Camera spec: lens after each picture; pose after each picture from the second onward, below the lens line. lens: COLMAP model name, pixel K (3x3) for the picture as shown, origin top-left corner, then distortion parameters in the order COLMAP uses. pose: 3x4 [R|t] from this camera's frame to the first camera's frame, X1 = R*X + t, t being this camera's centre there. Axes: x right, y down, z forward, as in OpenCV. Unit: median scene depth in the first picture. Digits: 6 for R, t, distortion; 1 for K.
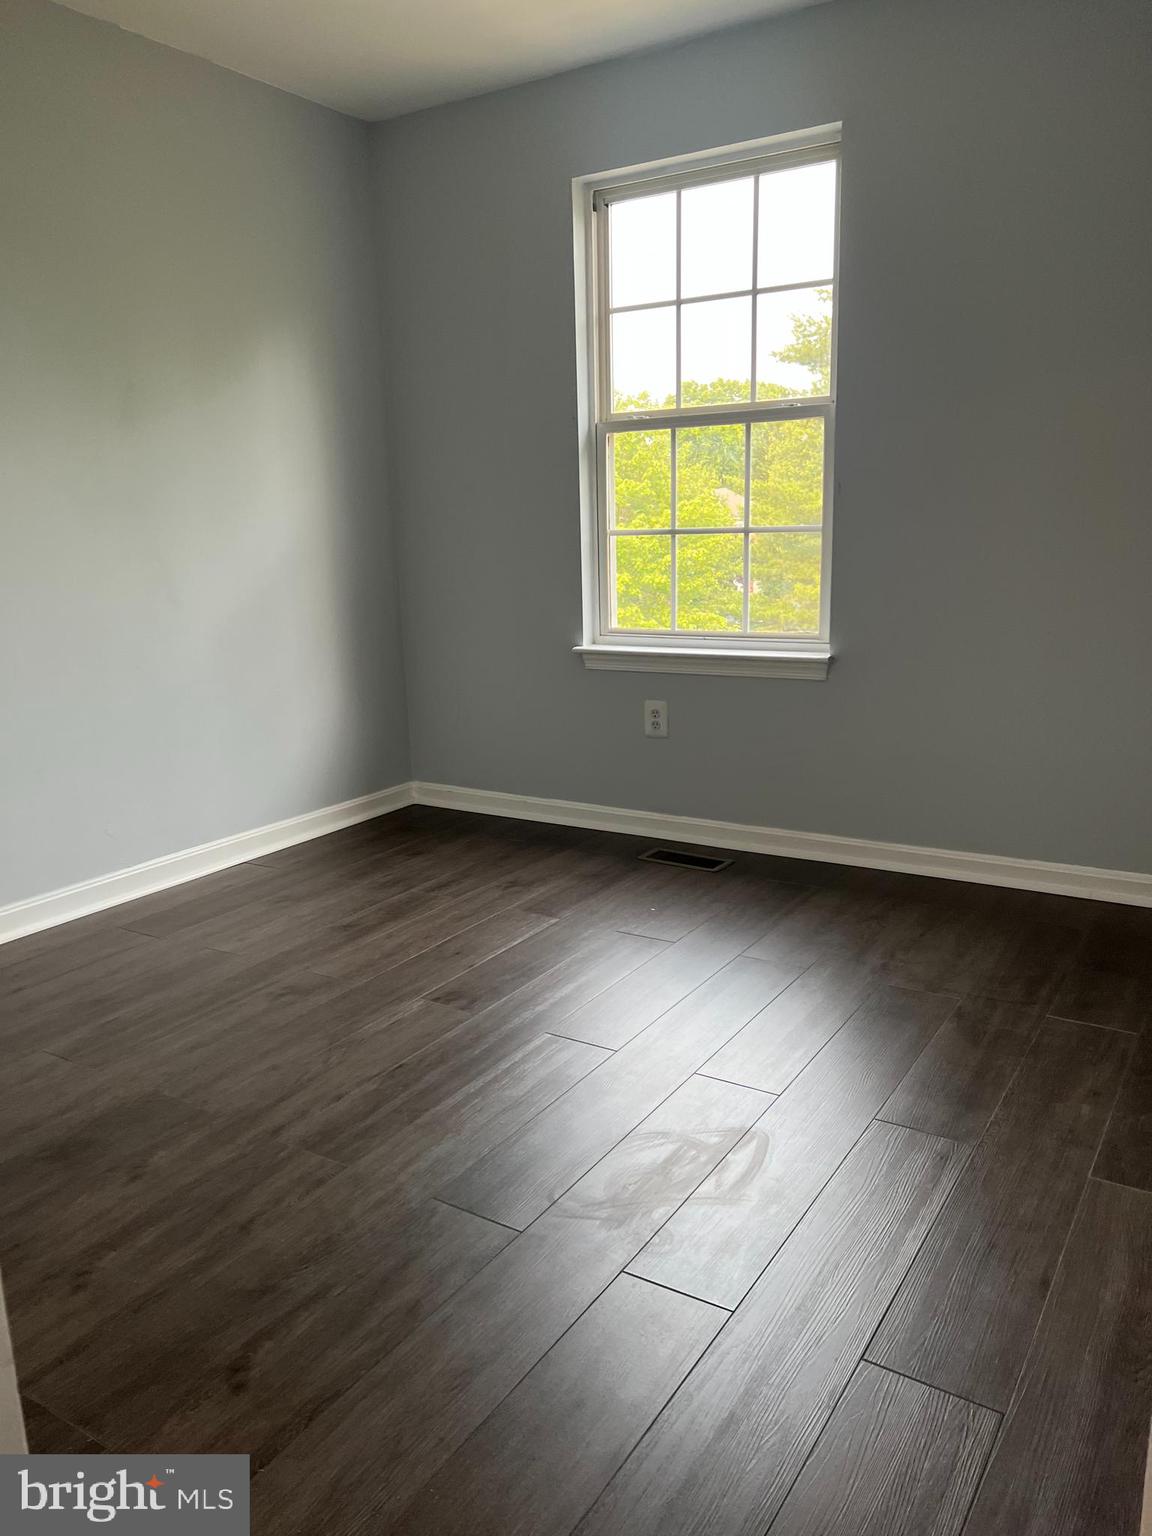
lens RADIAL K [[1155.7, 0, 576.0], [0, 1155.7, 768.0], [0, 0, 1]] dist [0.029588, -0.007161]
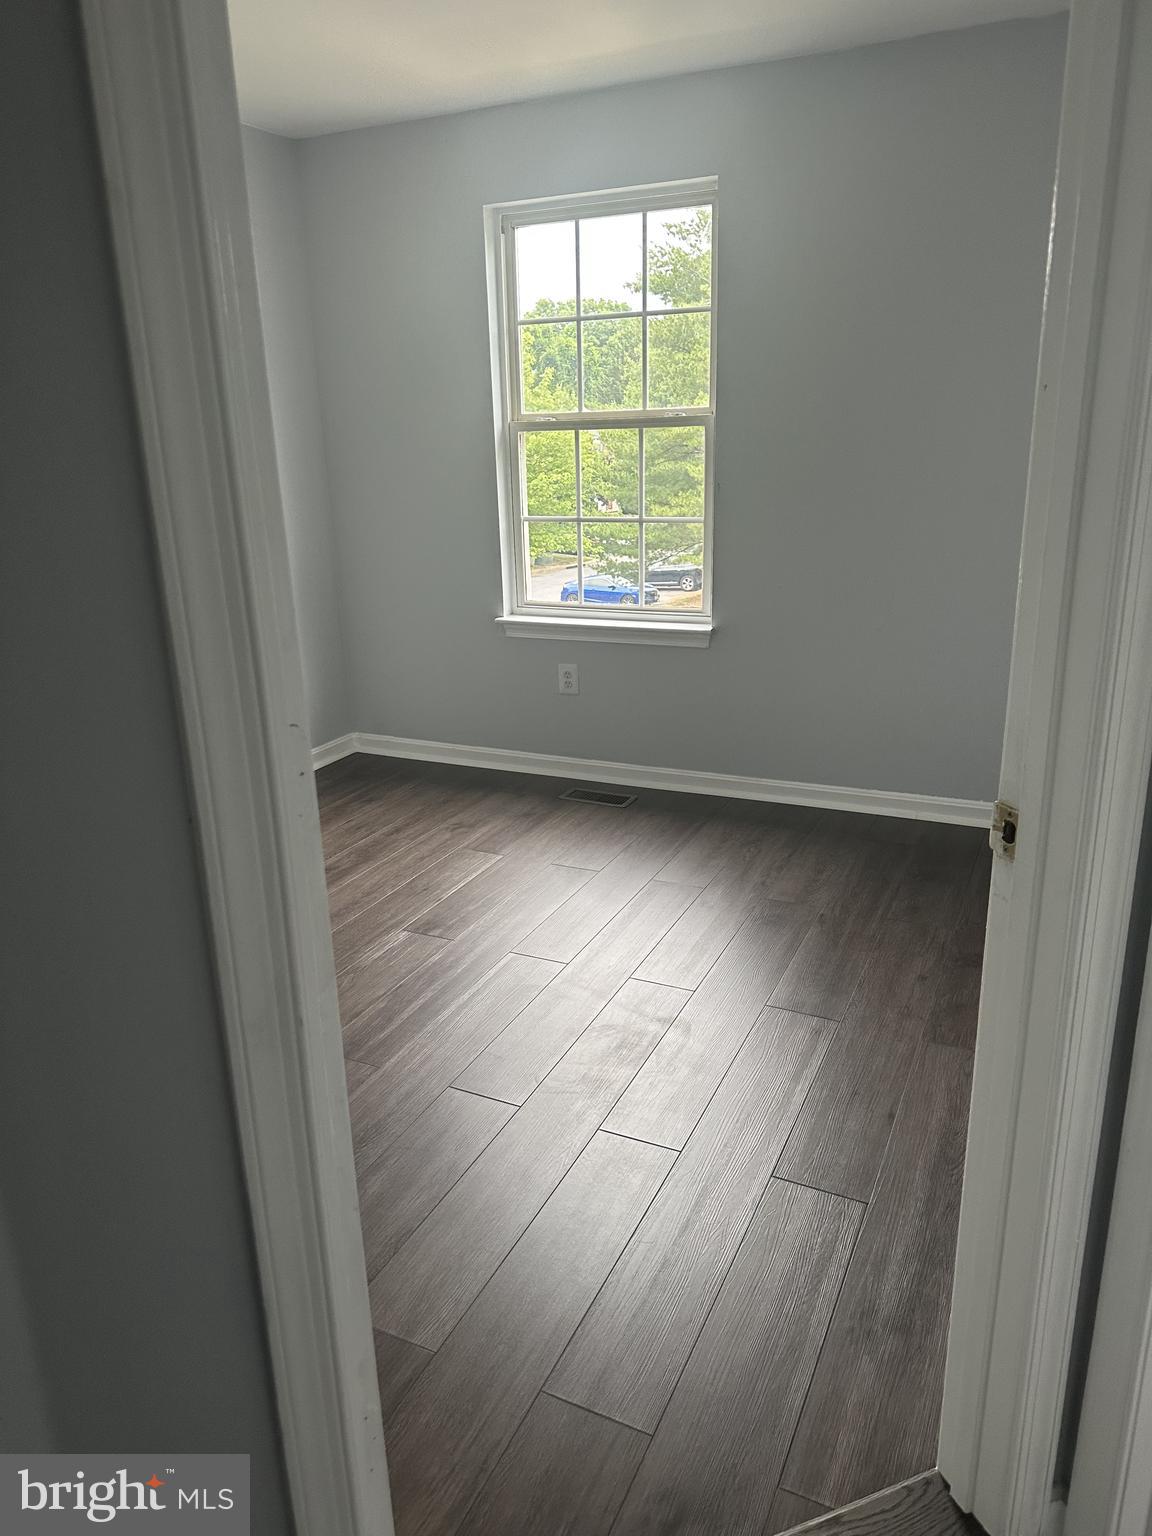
lens RADIAL K [[1068.9, 0, 576.0], [0, 1068.9, 768.0], [0, 0, 1]] dist [0.061517, -0.000662]
pose [[0.993040, -0.036102, 0.112109, -0.060298], [0.026444, 0.995903, 0.086475, -0.056811], [-0.114772, -0.082908, 0.989926, -0.122300]]
